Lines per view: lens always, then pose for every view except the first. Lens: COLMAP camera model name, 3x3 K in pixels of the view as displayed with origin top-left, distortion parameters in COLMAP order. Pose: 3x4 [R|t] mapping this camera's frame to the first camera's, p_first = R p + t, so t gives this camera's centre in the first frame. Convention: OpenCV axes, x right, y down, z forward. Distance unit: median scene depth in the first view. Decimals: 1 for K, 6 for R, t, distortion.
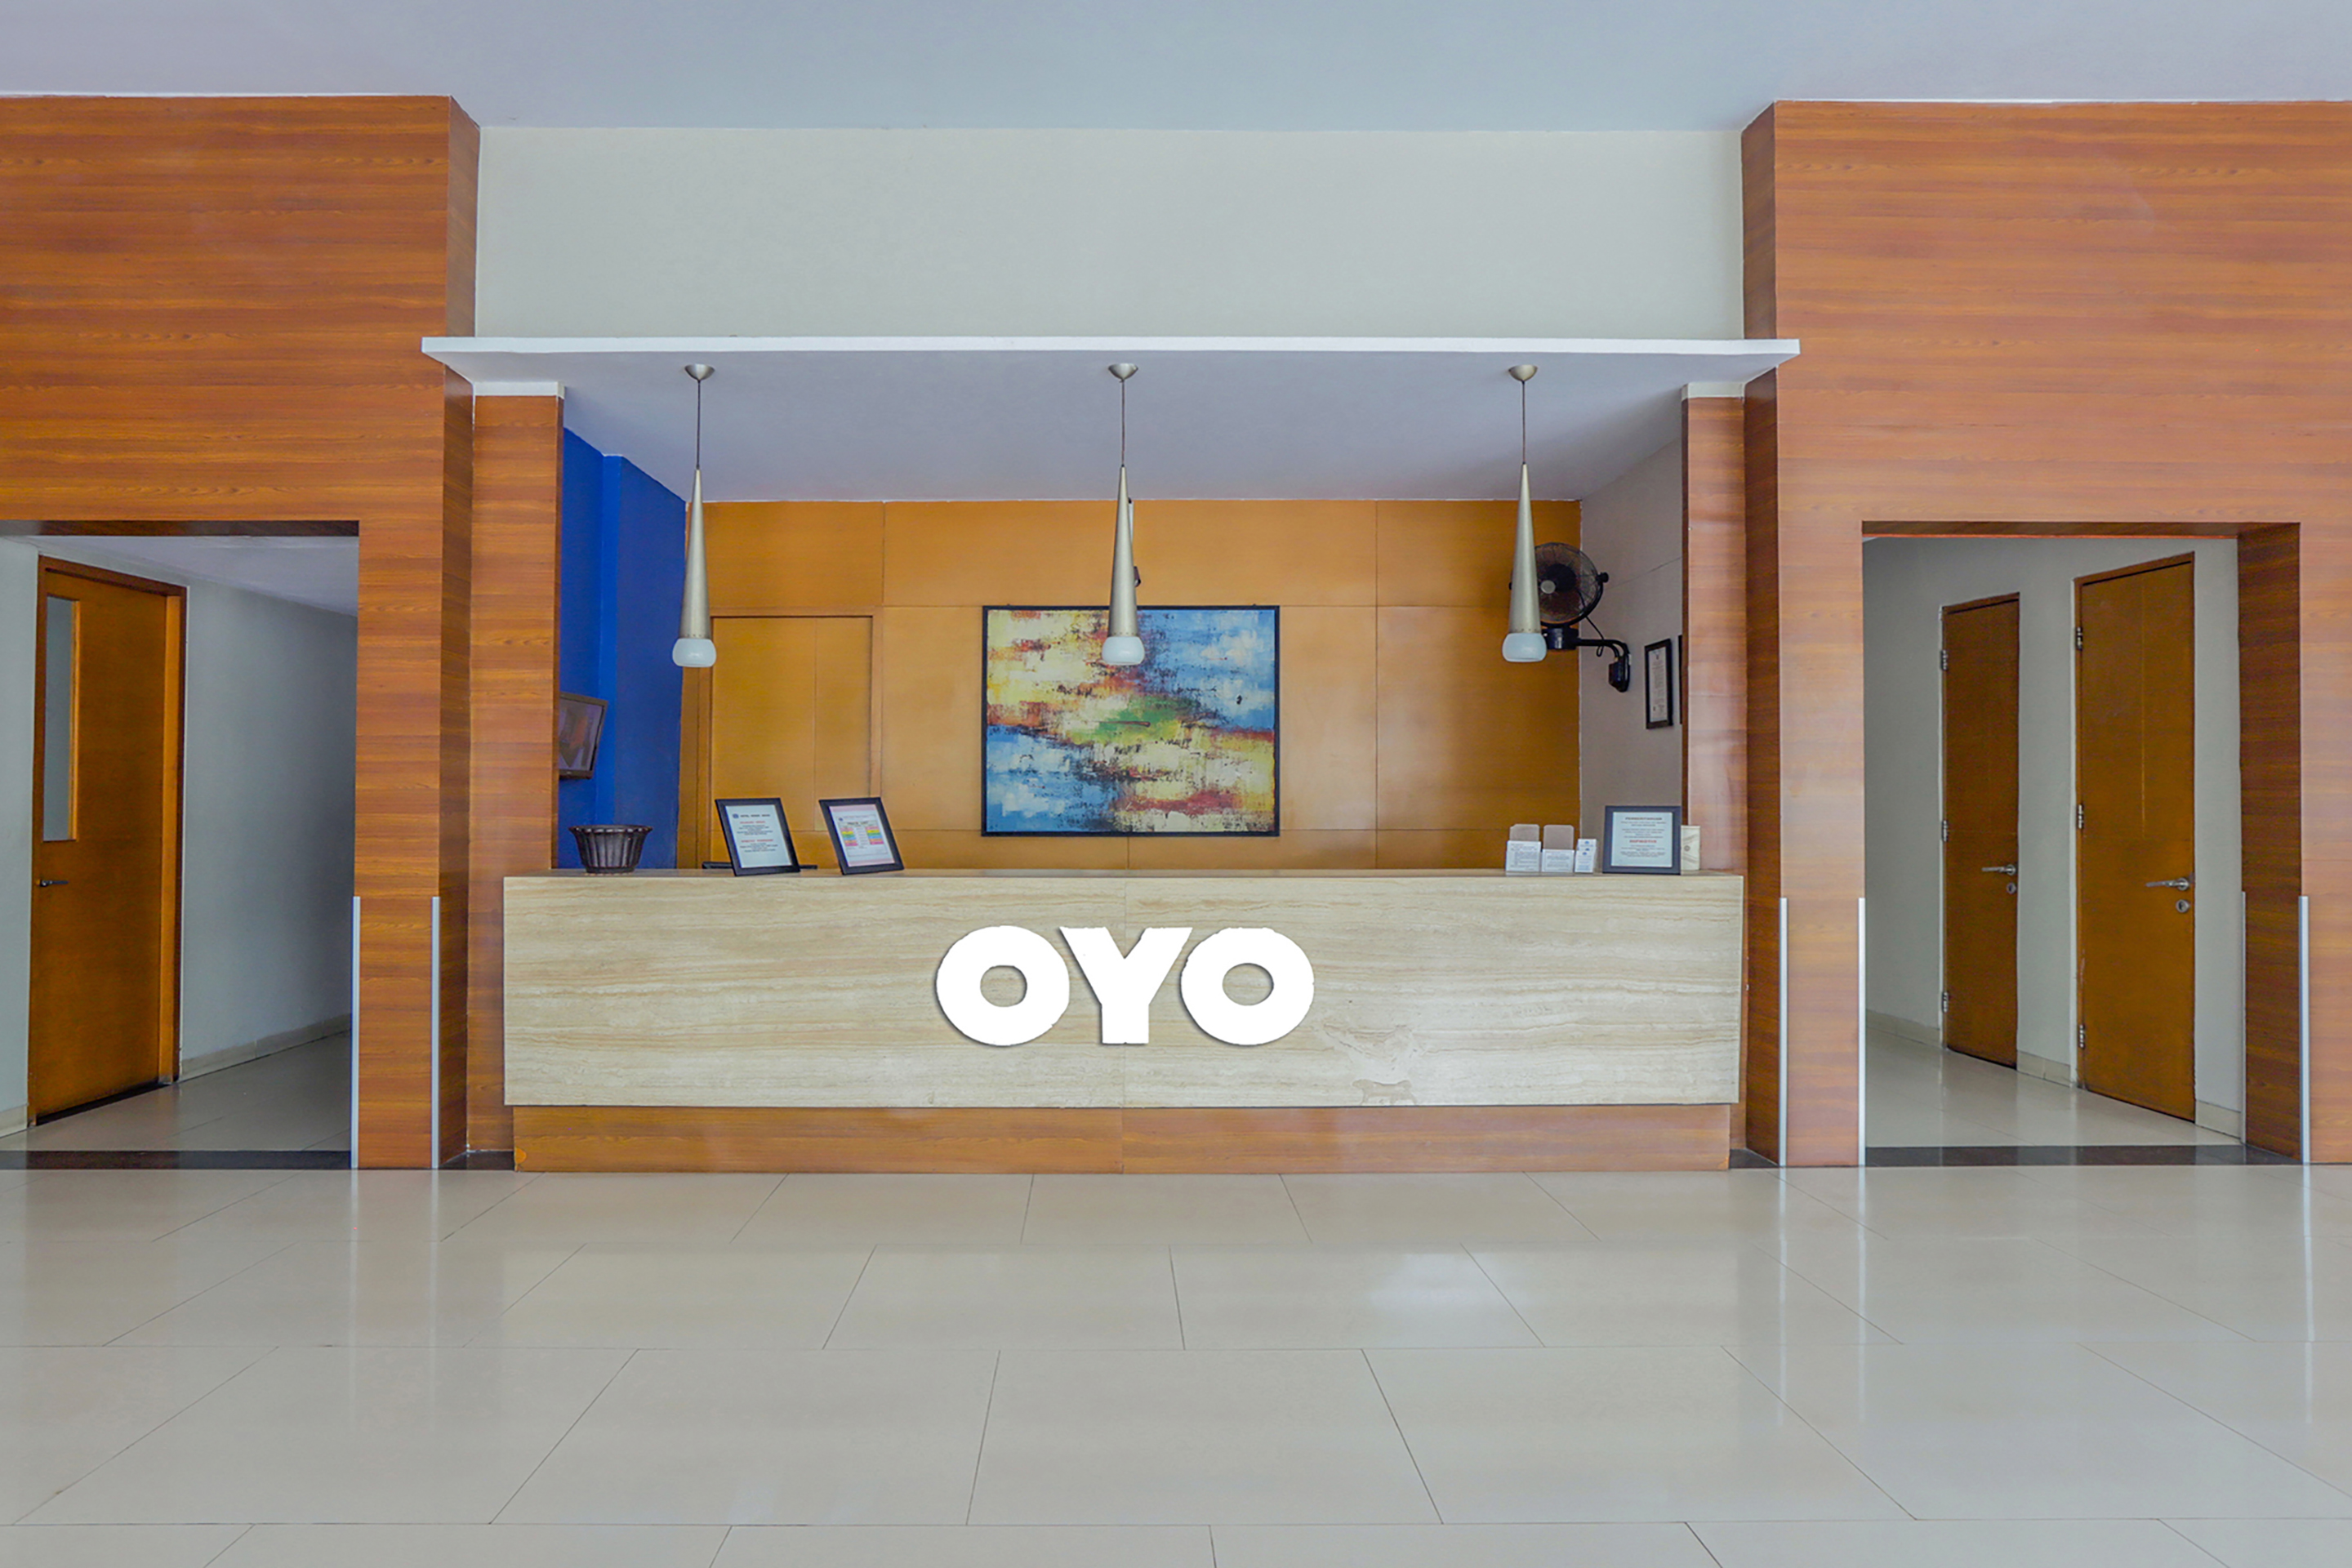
lens RADIAL K [[1508.5, 0, 1175.0], [0, 1508.5, 771.3], [0, 0, 1]] dist [-0.049165, 0.043867]
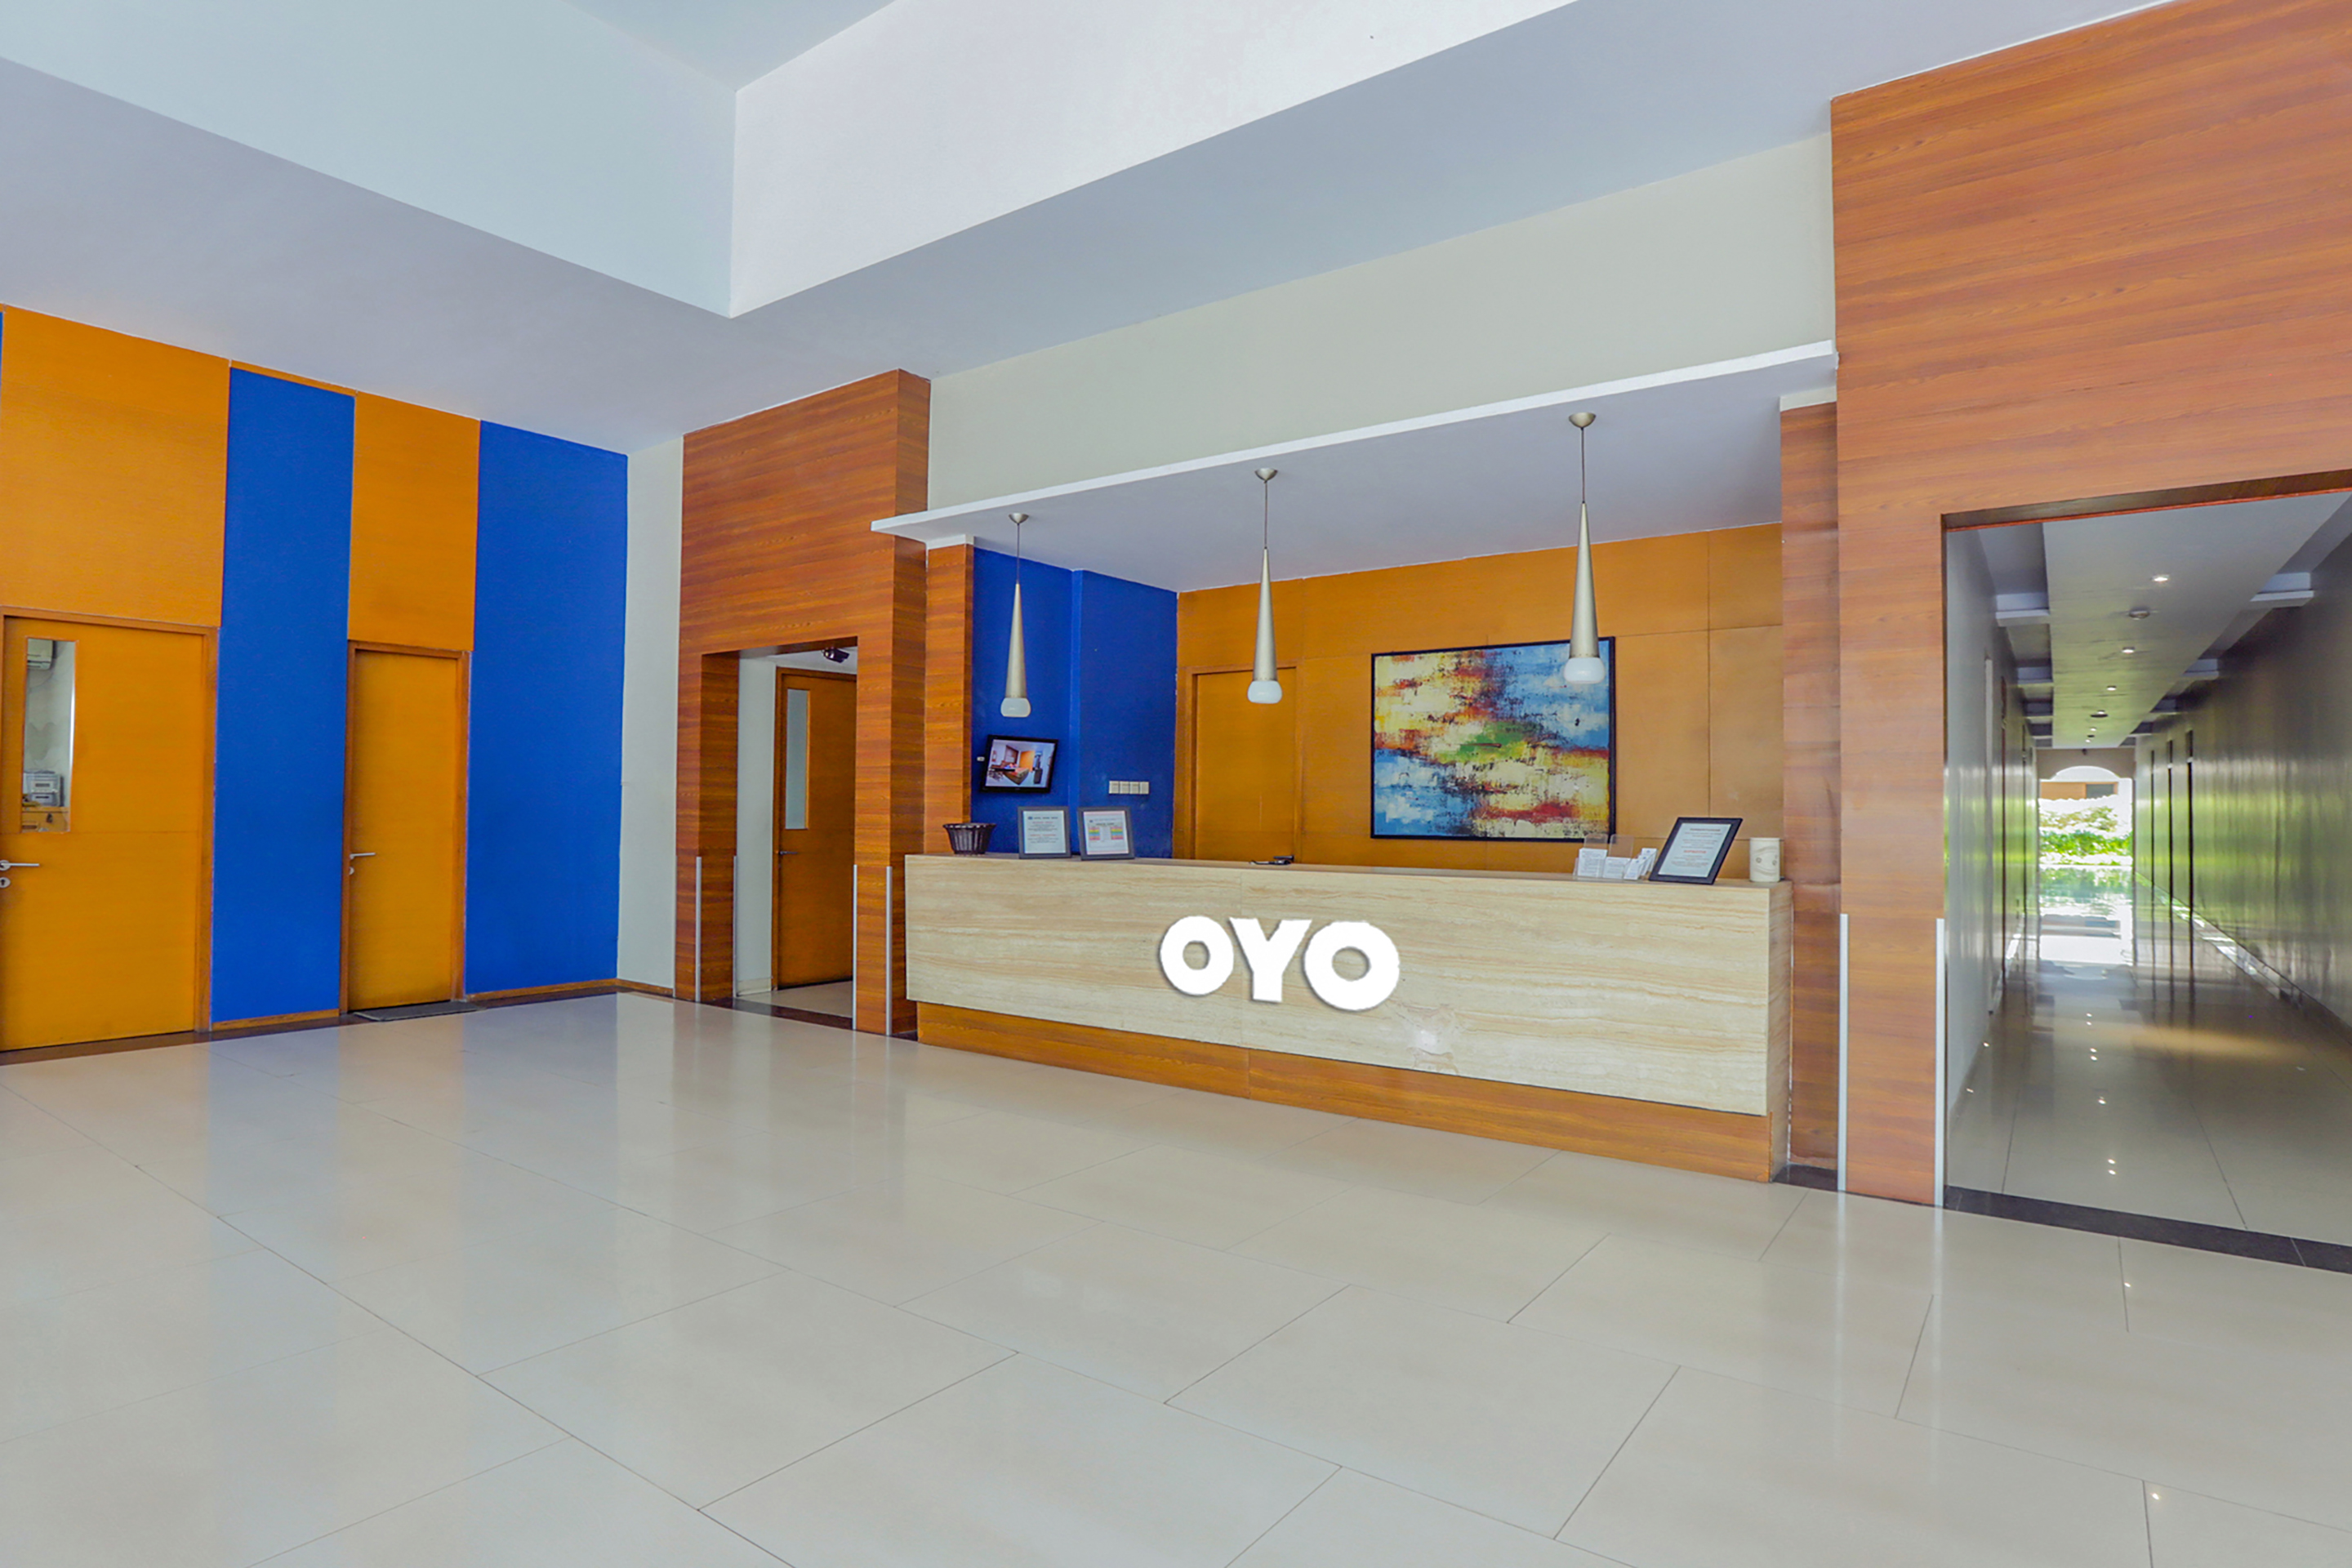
lens RADIAL K [[1256.9, 0, 1165.2], [0, 1256.9, 771.7], [0, 0, 1]] dist [-0.037475, 0.002050]
pose [[0.800259, -0.011913, -0.599536, 0.530278], [0.004796, 0.999898, -0.013467, 0.001619], [0.599635, 0.007902, 0.800235, 0.093035]]
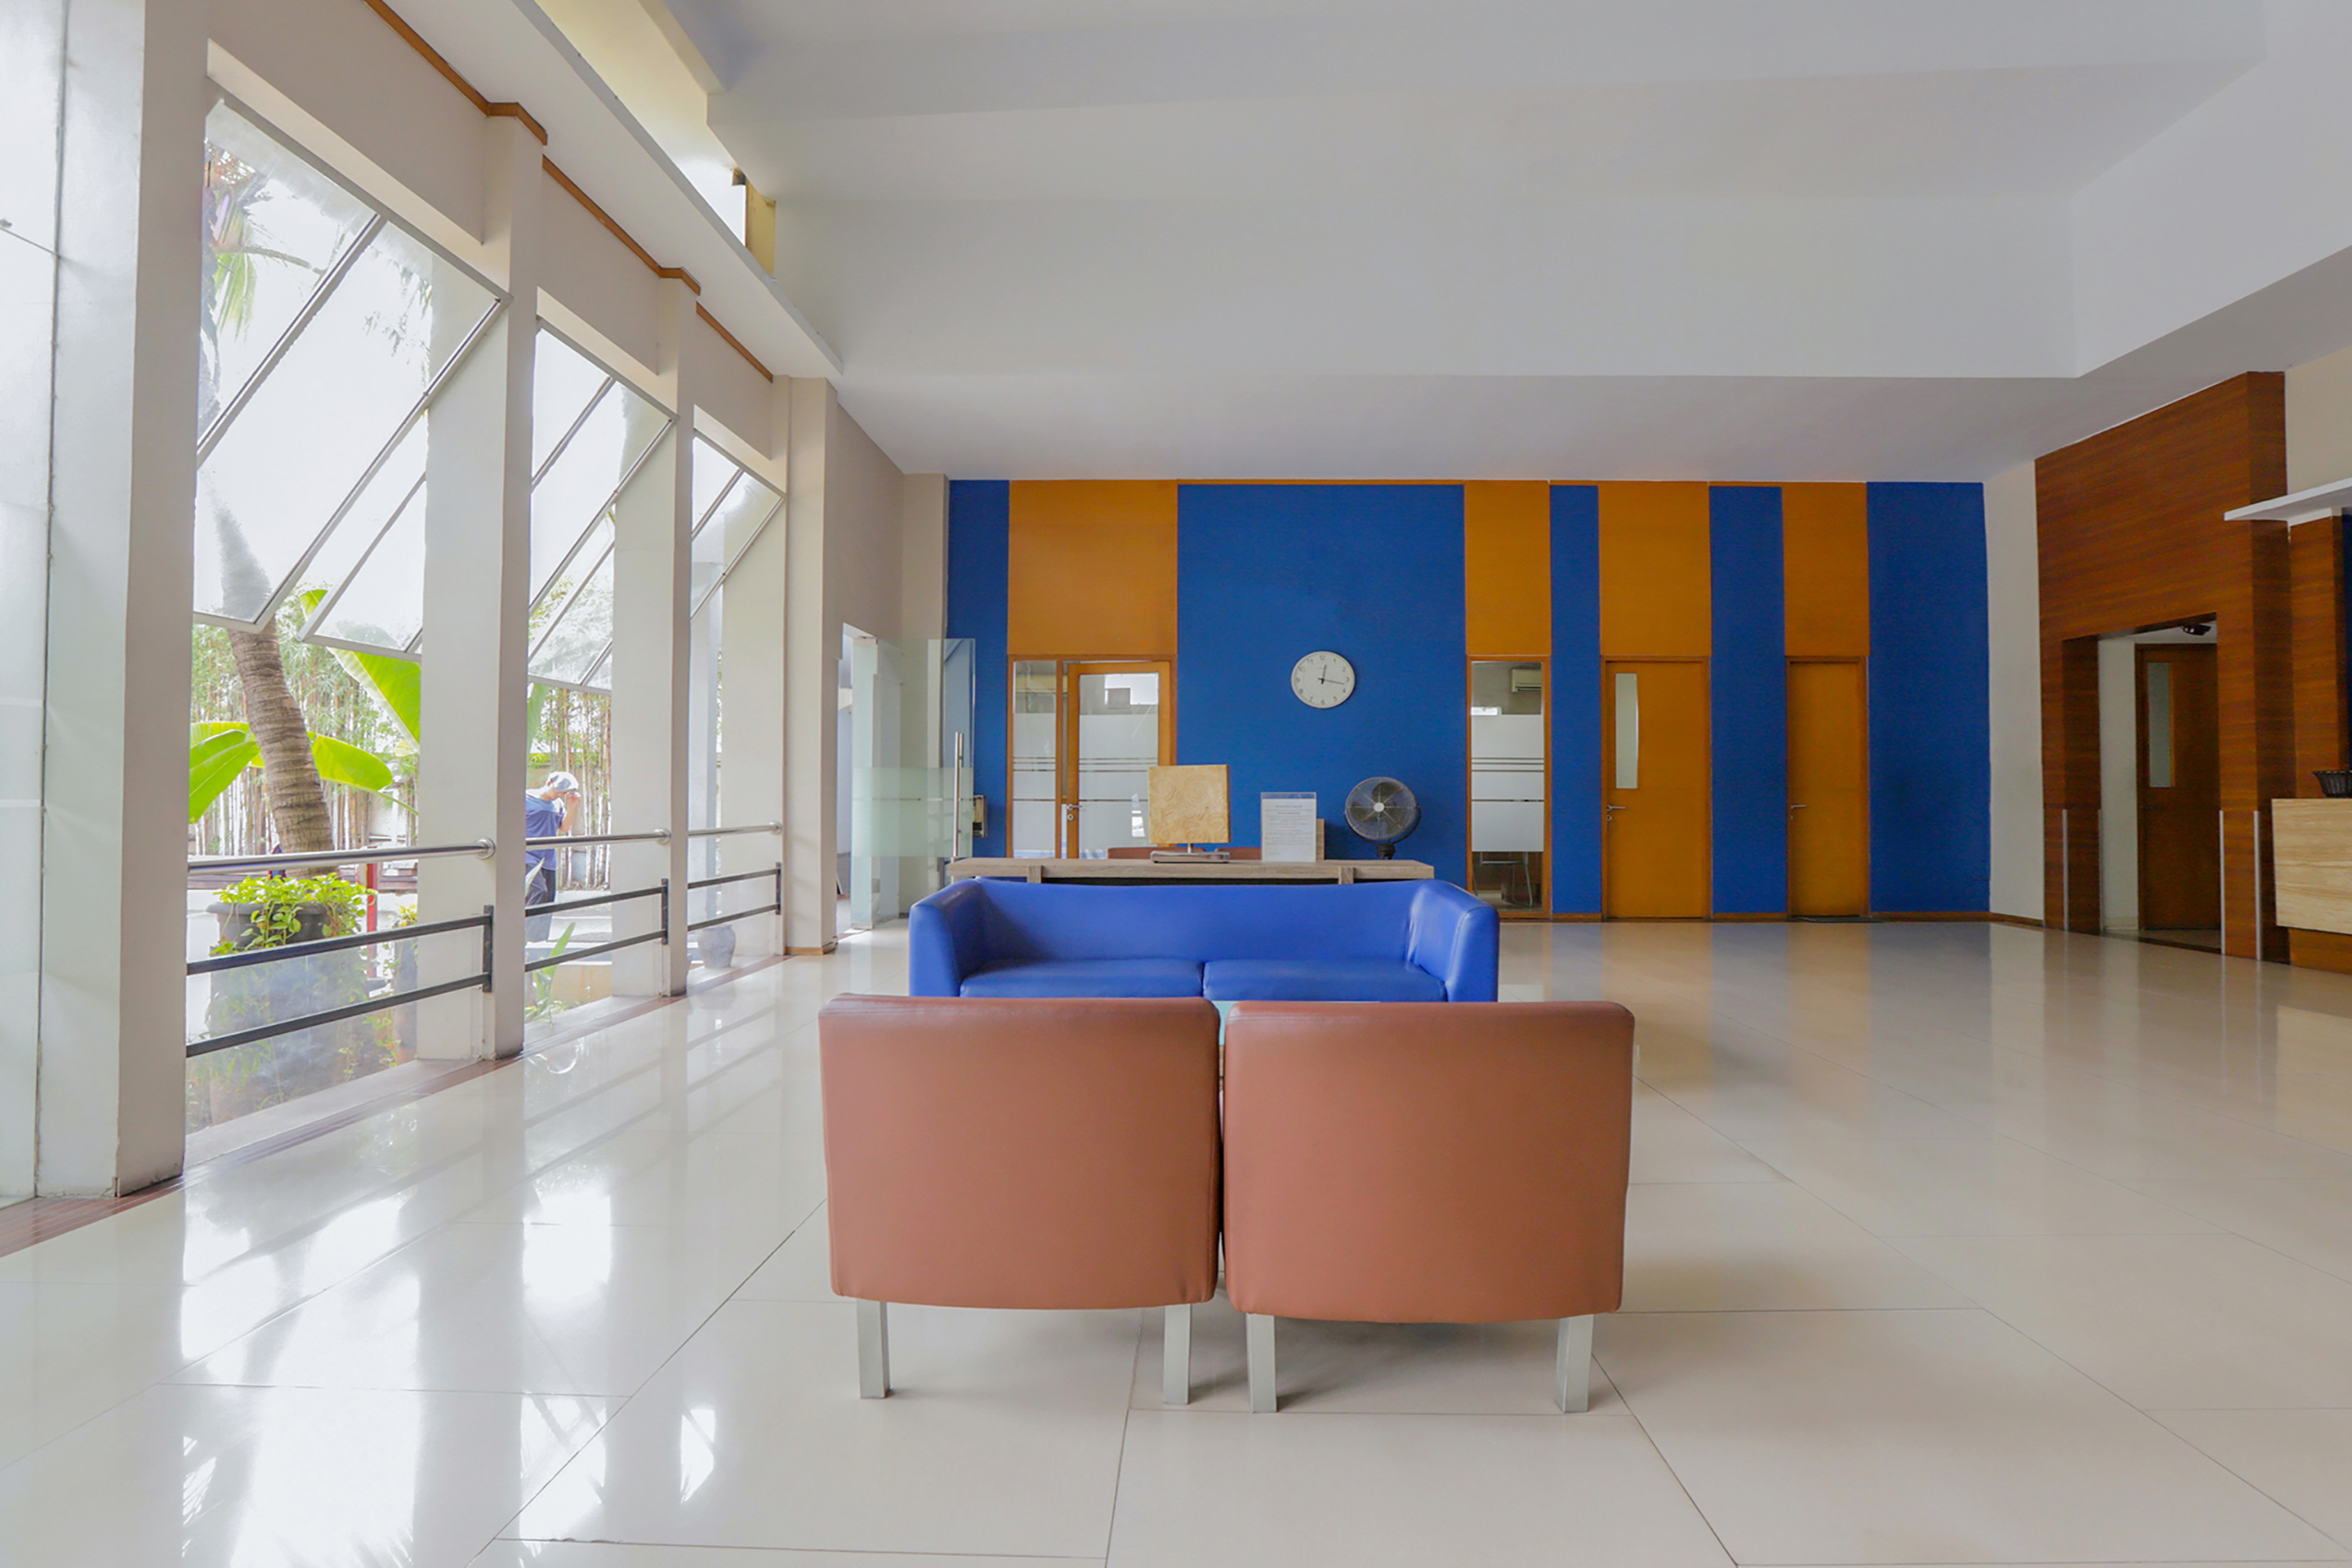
lens RADIAL K [[1256.9, 0, 1165.2], [0, 1256.9, 771.7], [0, 0, 1]] dist [-0.037475, 0.002050]
pose [[-0.044990, -0.022366, -0.998737, 1.013798], [0.016474, 0.999597, -0.023128, 0.046292], [0.998852, -0.017494, -0.044603, -0.254930]]
